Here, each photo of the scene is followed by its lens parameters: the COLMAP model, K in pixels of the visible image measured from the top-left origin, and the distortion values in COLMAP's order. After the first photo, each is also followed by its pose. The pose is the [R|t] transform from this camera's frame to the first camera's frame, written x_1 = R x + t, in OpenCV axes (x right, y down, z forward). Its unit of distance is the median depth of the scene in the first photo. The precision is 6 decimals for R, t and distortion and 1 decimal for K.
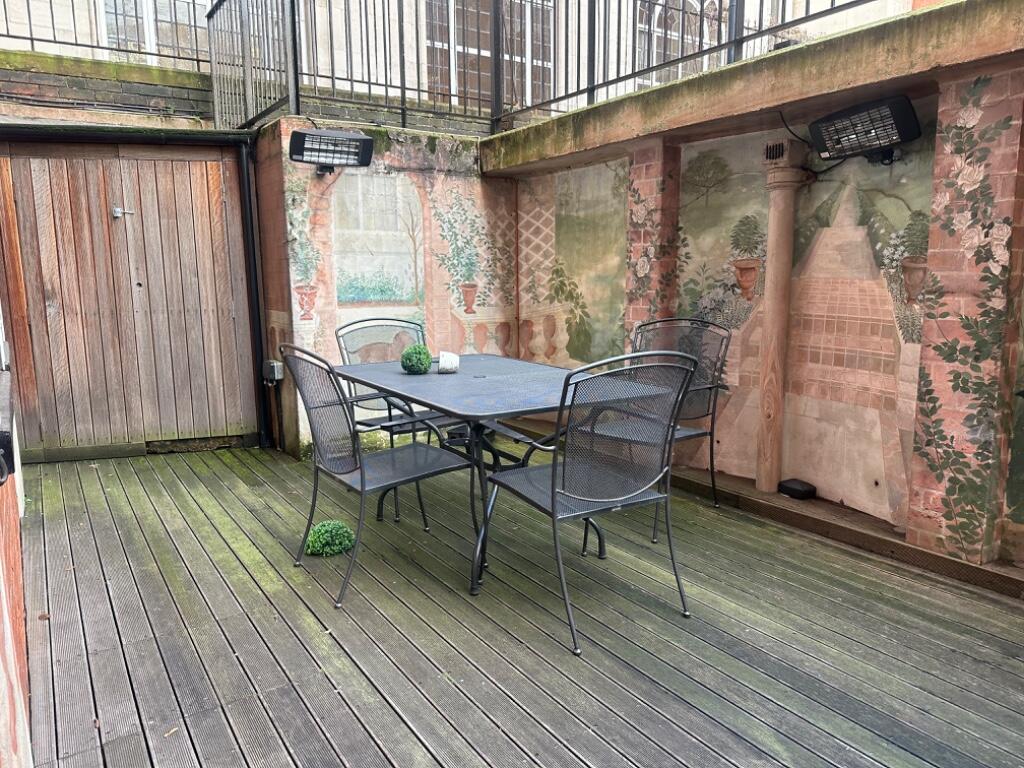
lens RADIAL K [[721.5, 0, 514.2], [0, 721.5, 384.0], [0, 0, 1]] dist [0.037431, -0.025200]
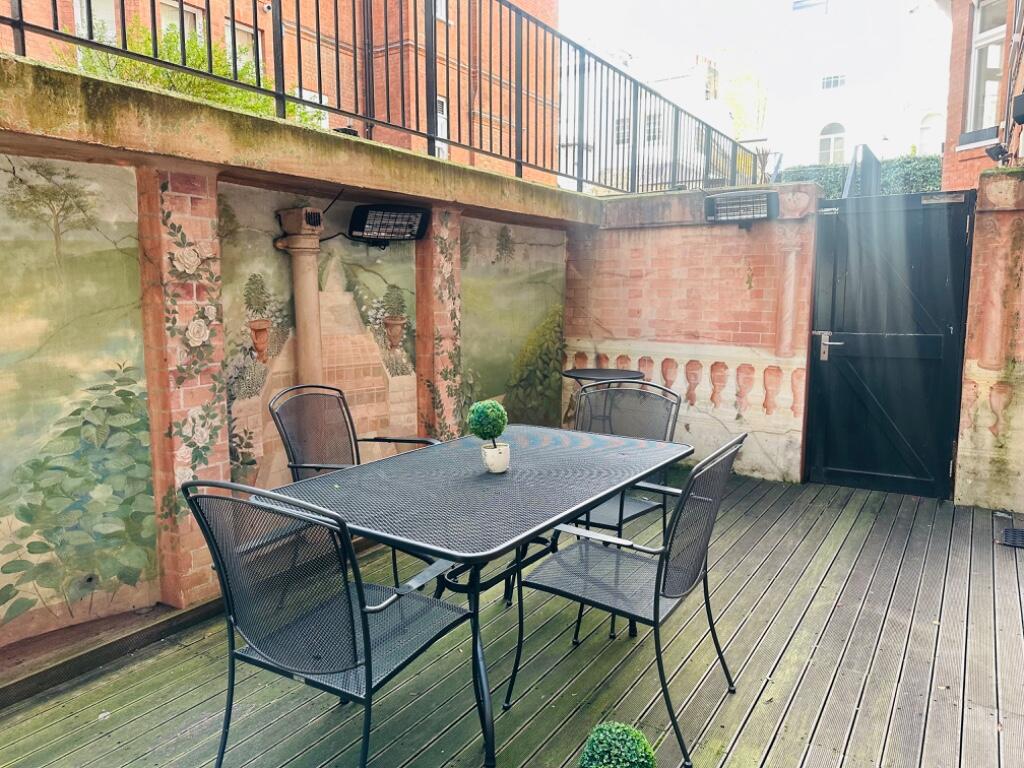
lens RADIAL K [[721.5, 0, 512.9], [0, 721.5, 380.2], [0, 0, 1]] dist [0.037431, -0.025200]
pose [[-0.398053, -0.098447, 0.912065, -0.771662], [0.153086, 0.973155, 0.171852, -0.238187], [-0.904499, 0.208030, -0.372297, 1.228876]]
